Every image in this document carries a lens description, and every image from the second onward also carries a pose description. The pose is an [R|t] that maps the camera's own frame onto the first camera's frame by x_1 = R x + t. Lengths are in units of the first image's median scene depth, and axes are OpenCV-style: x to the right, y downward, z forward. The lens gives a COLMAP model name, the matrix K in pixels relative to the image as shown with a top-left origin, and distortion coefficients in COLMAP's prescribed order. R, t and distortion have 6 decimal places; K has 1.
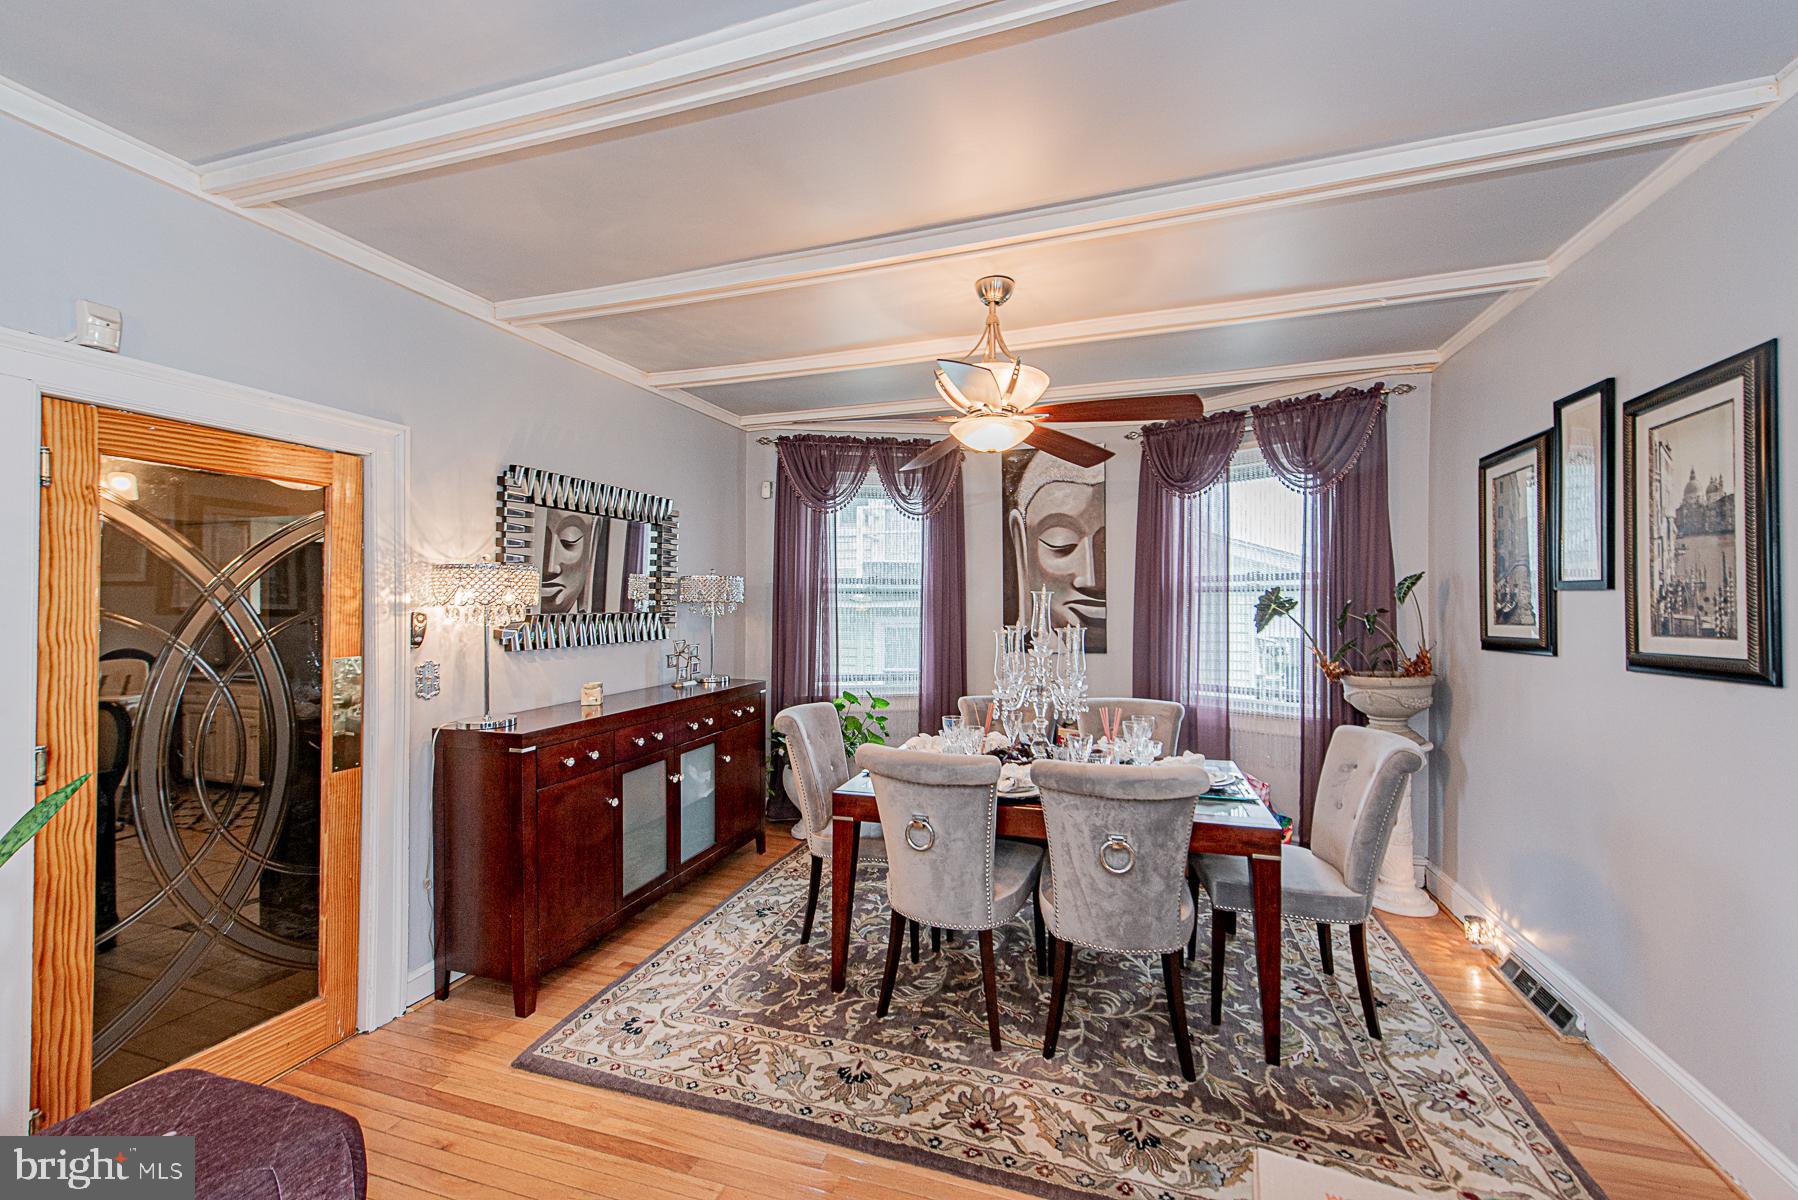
lens RADIAL K [[706.3, 0, 903.8], [0, 706.3, 603.0], [0, 0, 1]] dist [0.011022, -0.003098]
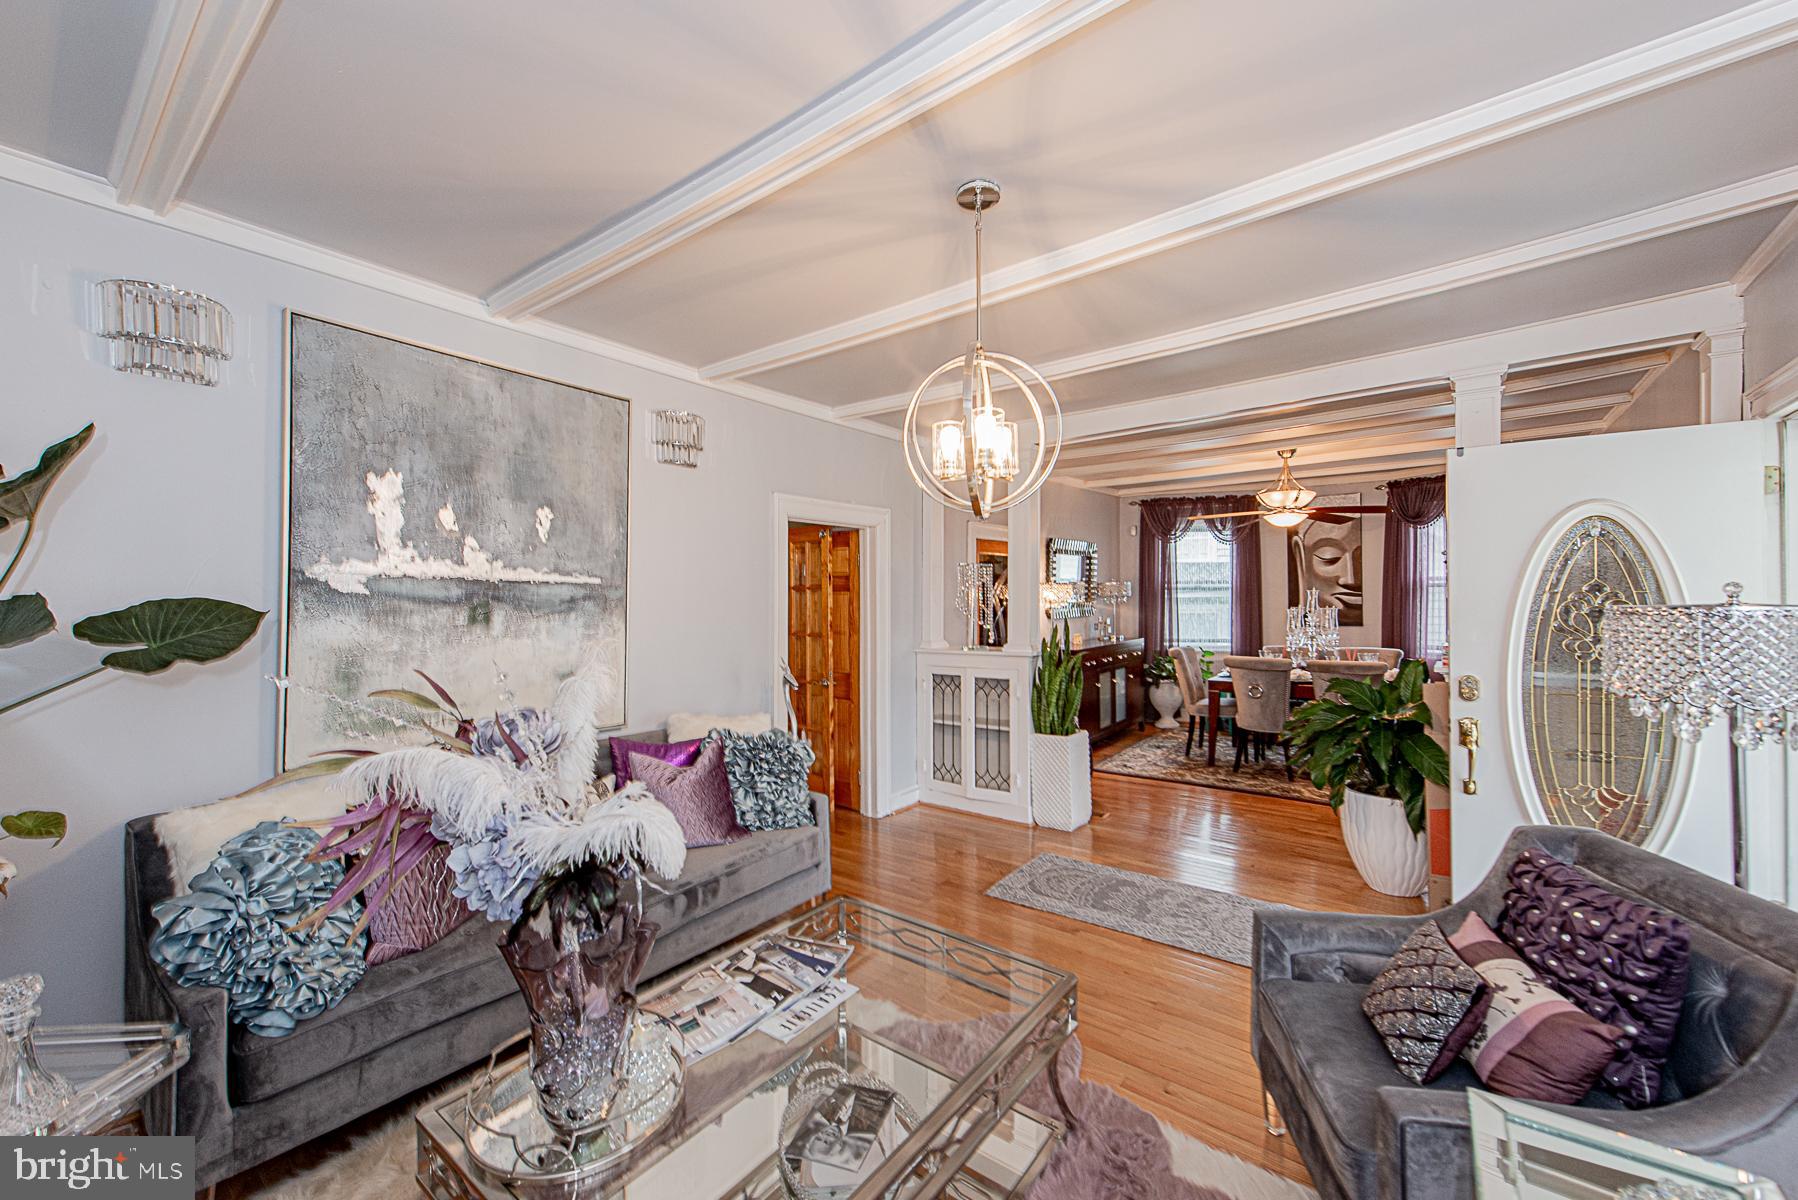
lens RADIAL K [[706.3, 0, 905.5], [0, 706.3, 594.9], [0, 0, 1]] dist [0.011022, -0.003098]
pose [[0.941630, -0.008978, -0.336529, -0.141575], [0.009057, 0.999958, -0.001337, -0.005462], [0.336527, -0.001789, 0.941672, -0.836444]]
